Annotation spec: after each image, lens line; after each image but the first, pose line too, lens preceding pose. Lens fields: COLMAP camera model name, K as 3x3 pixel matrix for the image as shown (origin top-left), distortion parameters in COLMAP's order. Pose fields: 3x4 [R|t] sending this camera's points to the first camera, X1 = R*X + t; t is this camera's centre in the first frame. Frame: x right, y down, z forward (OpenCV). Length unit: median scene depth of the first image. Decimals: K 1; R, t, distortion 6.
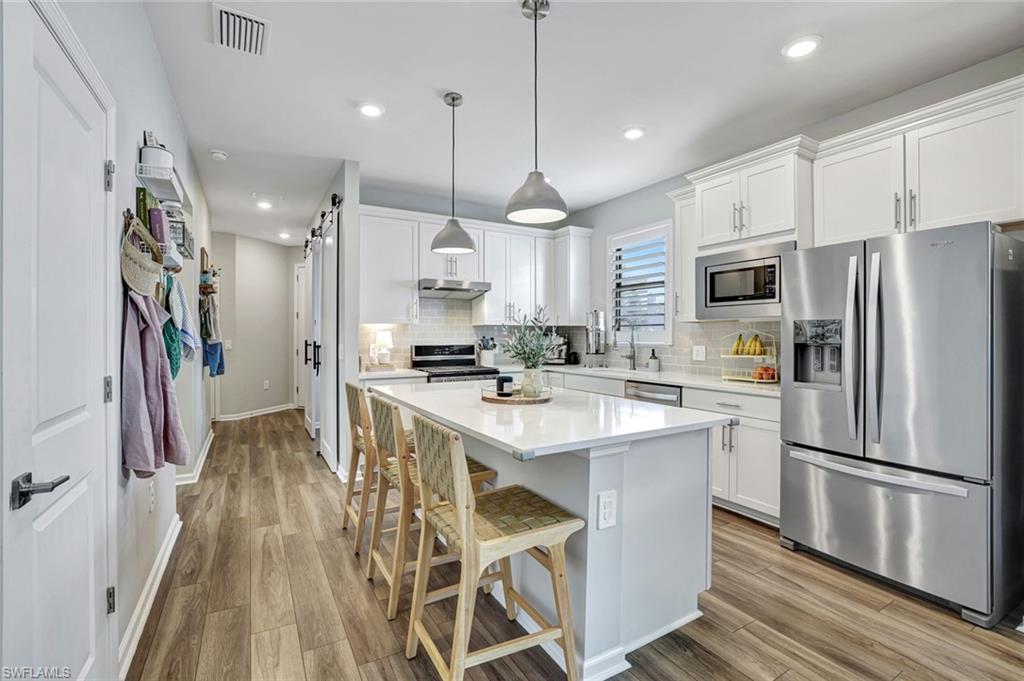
lens RADIAL K [[443.0, 0, 500.9], [0, 443.0, 331.8], [0, 0, 1]] dist [-0.031383, 0.000427]
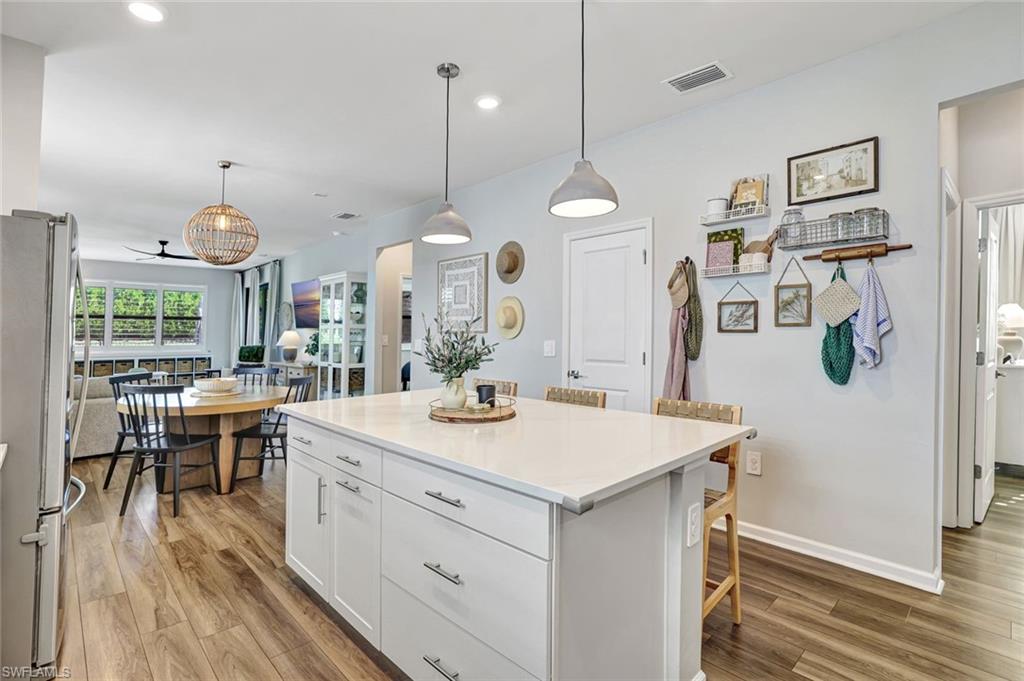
lens RADIAL K [[483.6, 0, 507.7], [0, 483.6, 301.3], [0, 0, 1]] dist [-0.031225, 0.000227]
pose [[-0.968545, -0.012328, -0.248534, 0.147710], [0.003939, 0.997888, -0.064846, 0.000049], [0.248809, -0.063785, -0.966450, 1.448194]]
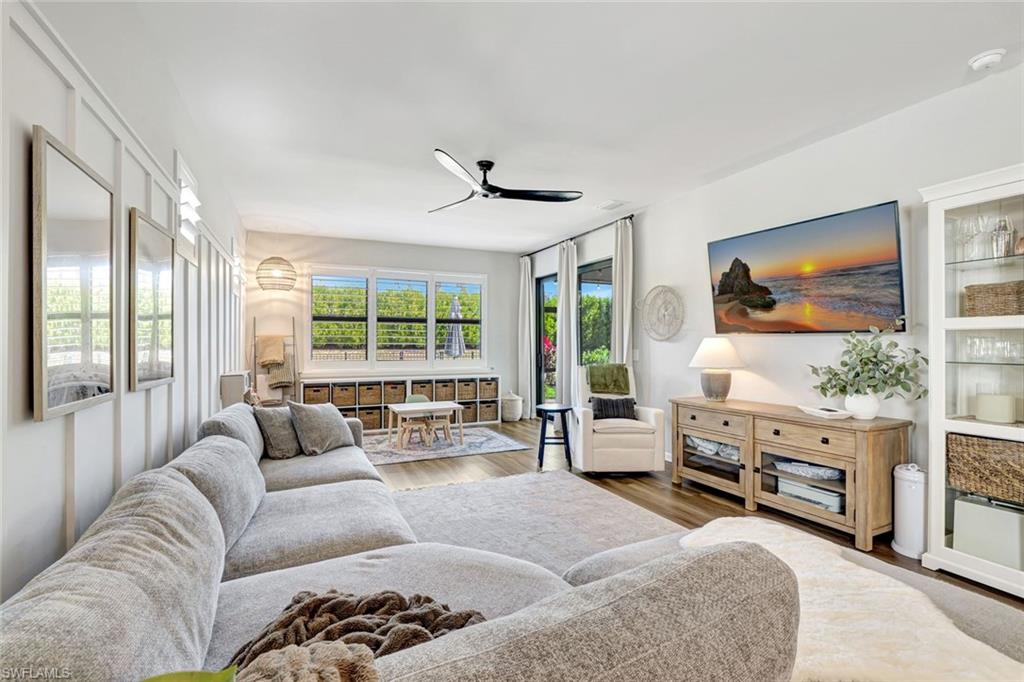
lens RADIAL K [[463.8, 0, 512.0], [0, 463.8, 341.0], [0, 0, 1]] dist [-0.034432, 0.000116]
pose [[-0.996351, 0.001982, 0.085324, 1.106401], [0.001475, 0.999981, -0.006006, 0.003924], [-0.085334, -0.005858, -0.996335, -0.170477]]
